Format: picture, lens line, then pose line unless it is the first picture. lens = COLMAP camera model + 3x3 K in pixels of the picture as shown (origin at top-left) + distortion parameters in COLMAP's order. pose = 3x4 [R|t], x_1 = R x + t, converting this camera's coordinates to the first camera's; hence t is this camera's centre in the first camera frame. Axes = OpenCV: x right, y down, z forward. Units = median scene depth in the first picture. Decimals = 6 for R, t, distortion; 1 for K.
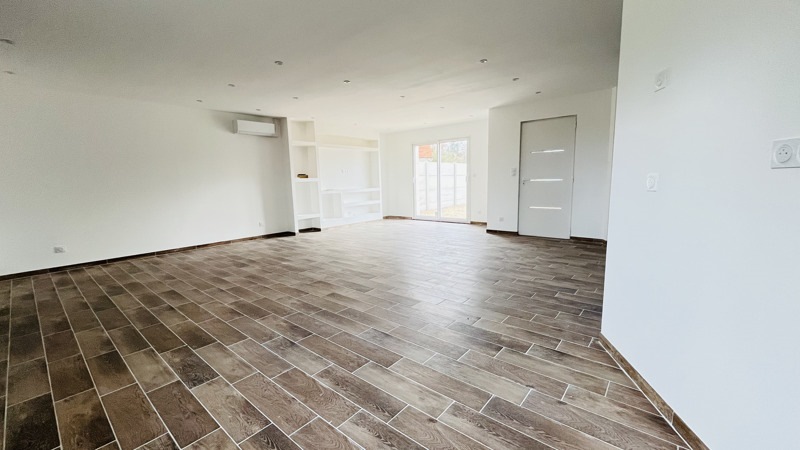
lens RADIAL K [[321.6, 0, 400.0], [0, 321.6, 225.0], [0, 0, 1]] dist [-0.001190, -0.000051]
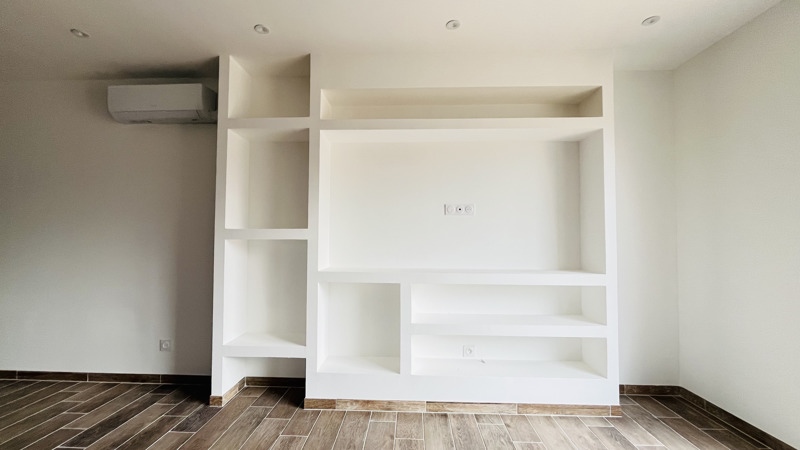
lens RADIAL K [[321.6, 0, 400.0], [0, 321.6, 225.0], [0, 0, 1]] dist [-0.001190, -0.000051]
pose [[0.595509, -0.000598, -0.803348, 0.040535], [-0.141253, 0.984342, -0.105441, -0.124534], [0.790833, 0.176266, 0.586100, 0.852052]]
